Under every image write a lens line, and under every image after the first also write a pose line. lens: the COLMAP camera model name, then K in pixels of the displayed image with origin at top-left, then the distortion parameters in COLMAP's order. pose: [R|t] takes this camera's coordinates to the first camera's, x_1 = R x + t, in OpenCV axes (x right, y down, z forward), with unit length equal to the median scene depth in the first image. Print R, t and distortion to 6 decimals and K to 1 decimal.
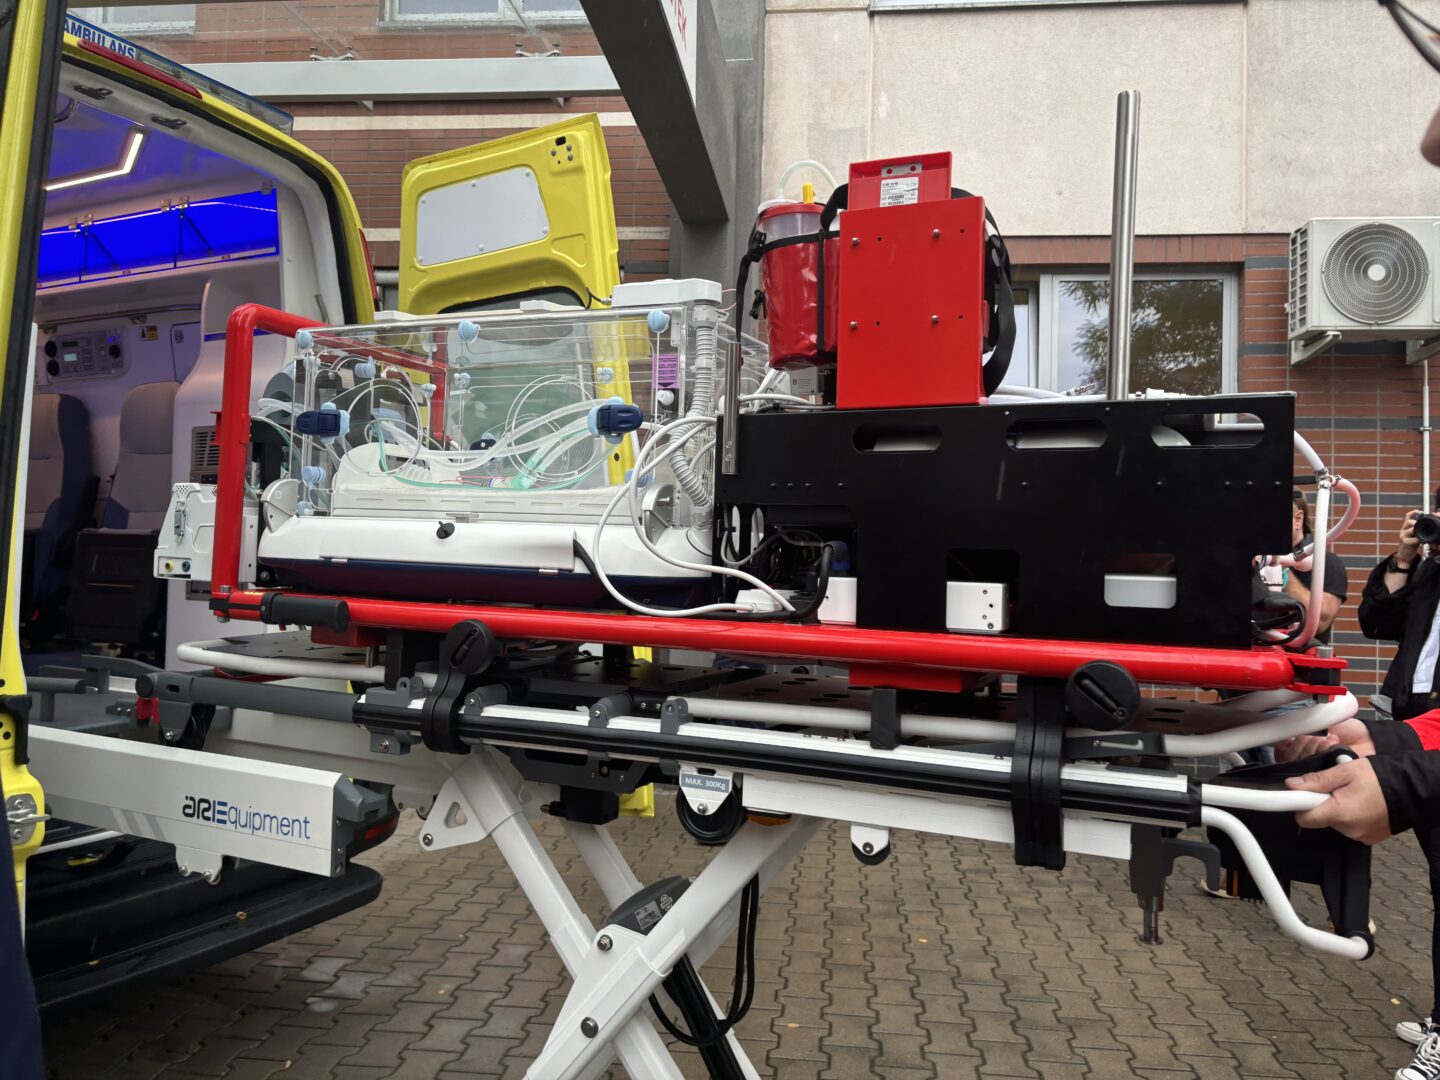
lens RADIAL K [[1087.7, 0, 720.0], [0, 1087.7, 540.0], [0, 0, 1]] dist [0.041120, -0.055566]
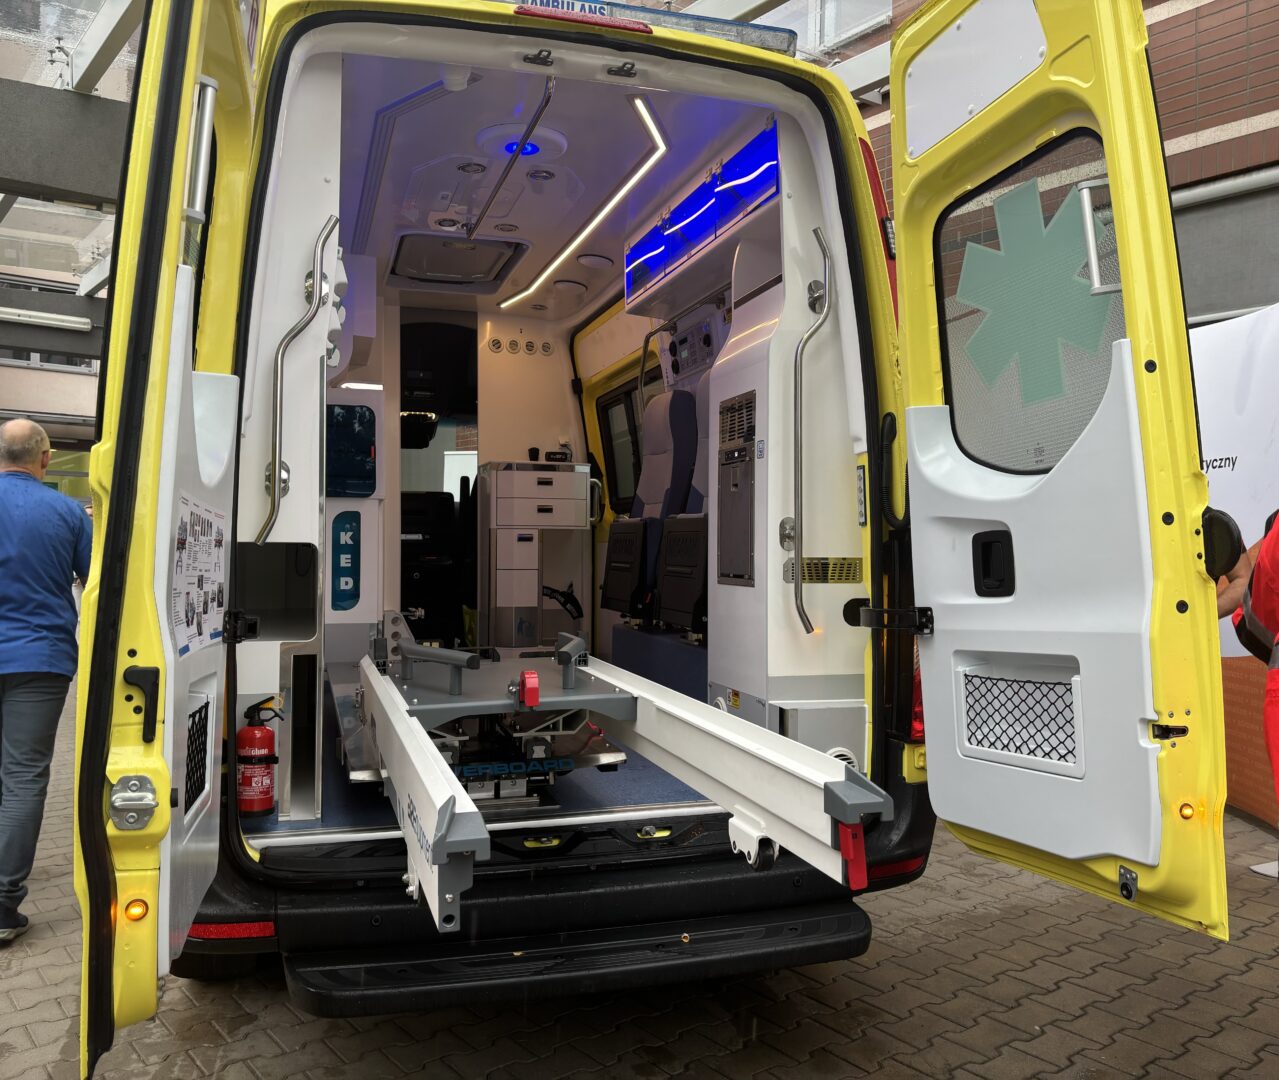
lens RADIAL K [[1080.6, 0, 639.5], [0, 1080.6, 540.0], [0, 0, 1]] dist [0.099138, -0.109206]
pose [[0.697200, -0.021654, -0.716550, 0.152984], [0.022704, 0.999709, -0.008121, 0.025179], [0.716517, -0.010607, 0.697489, 0.318087]]
